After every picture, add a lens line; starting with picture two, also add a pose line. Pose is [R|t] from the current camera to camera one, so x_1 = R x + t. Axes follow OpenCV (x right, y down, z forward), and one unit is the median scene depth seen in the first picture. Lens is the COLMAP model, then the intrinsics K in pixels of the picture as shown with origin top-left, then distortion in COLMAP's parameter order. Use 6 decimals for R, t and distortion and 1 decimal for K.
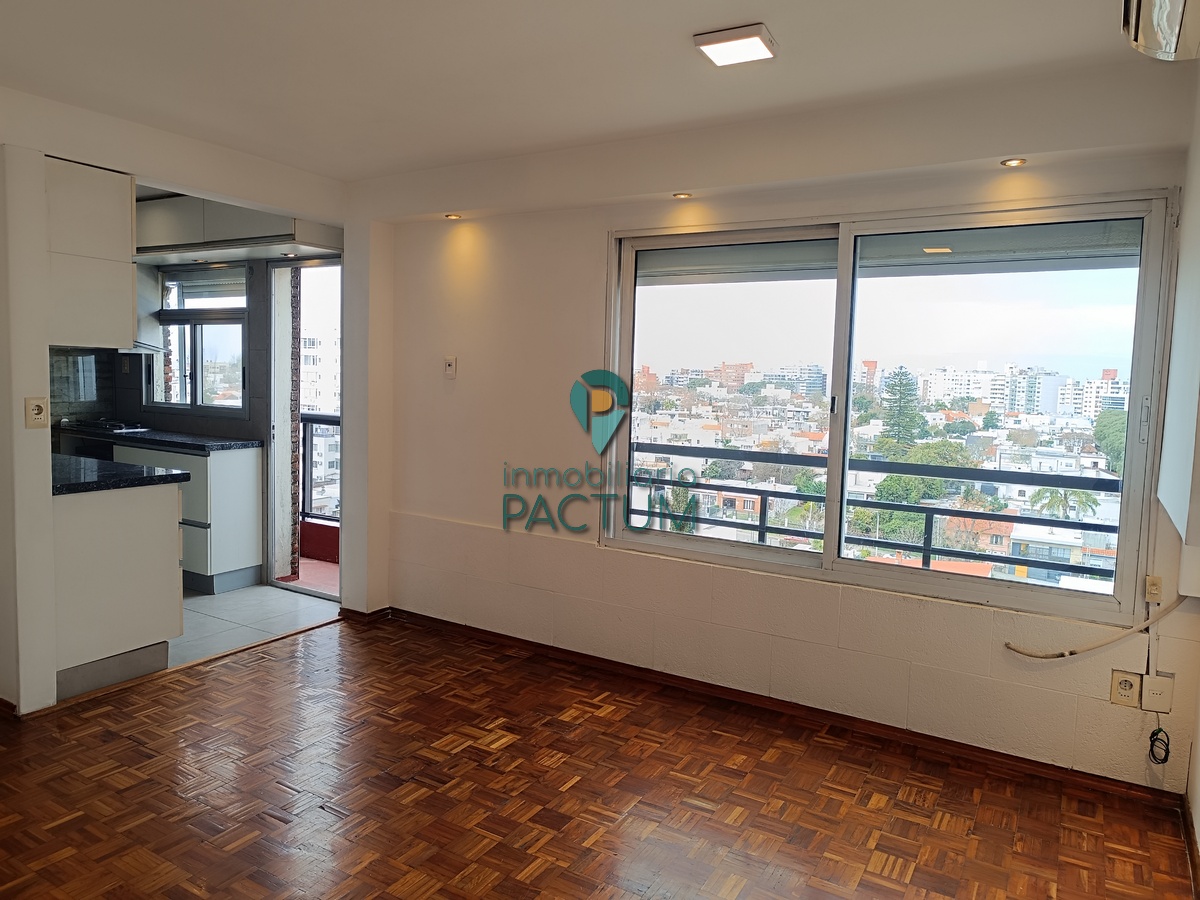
lens RADIAL K [[829.5, 0, 582.2], [0, 829.5, 450.2], [0, 0, 1]] dist [0.013191, -0.007819]
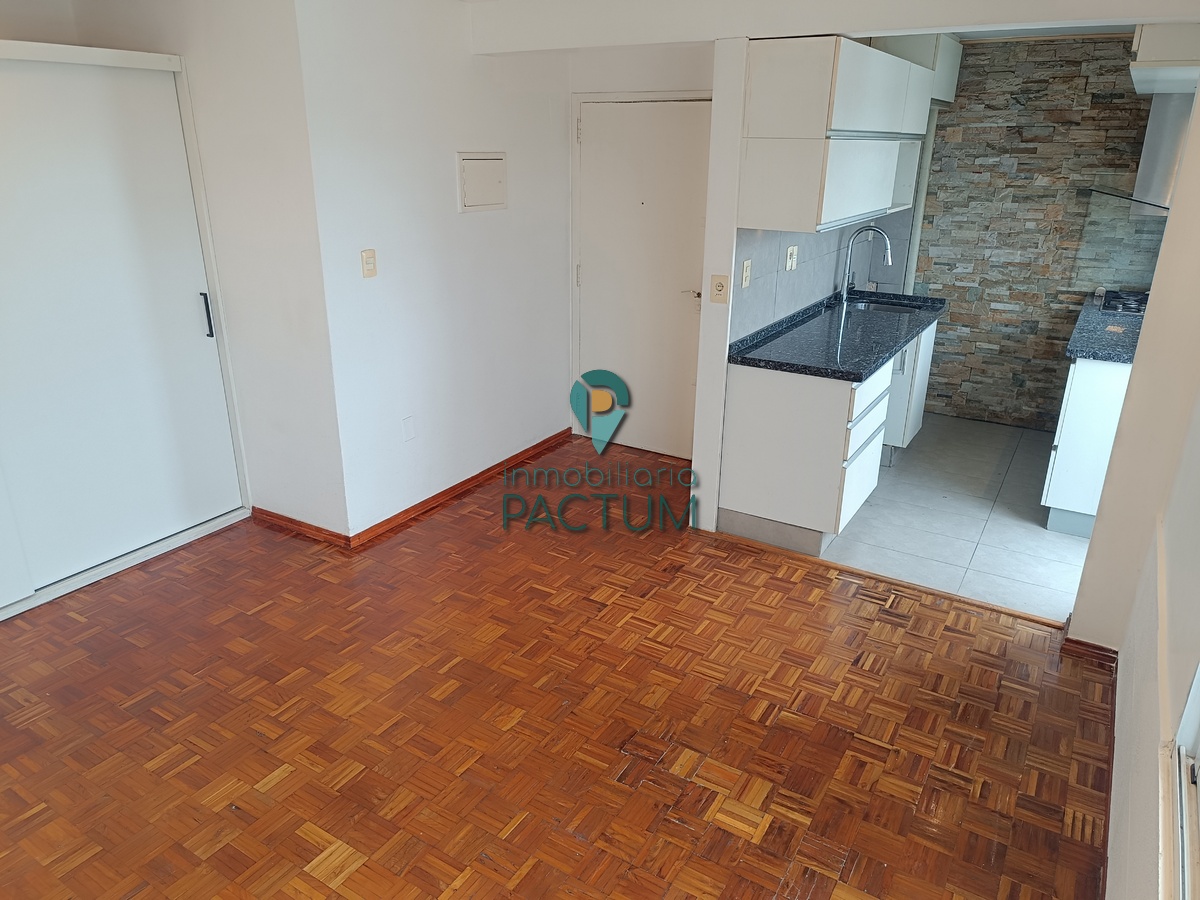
lens RADIAL K [[829.5, 0, 582.2], [0, 829.5, 450.2], [0, 0, 1]] dist [0.013191, -0.007819]
pose [[-0.017112, 0.322414, -0.946444, 0.458270], [-0.101476, 0.941135, 0.322440, -0.170820], [0.994691, 0.101559, 0.016612, 0.753175]]
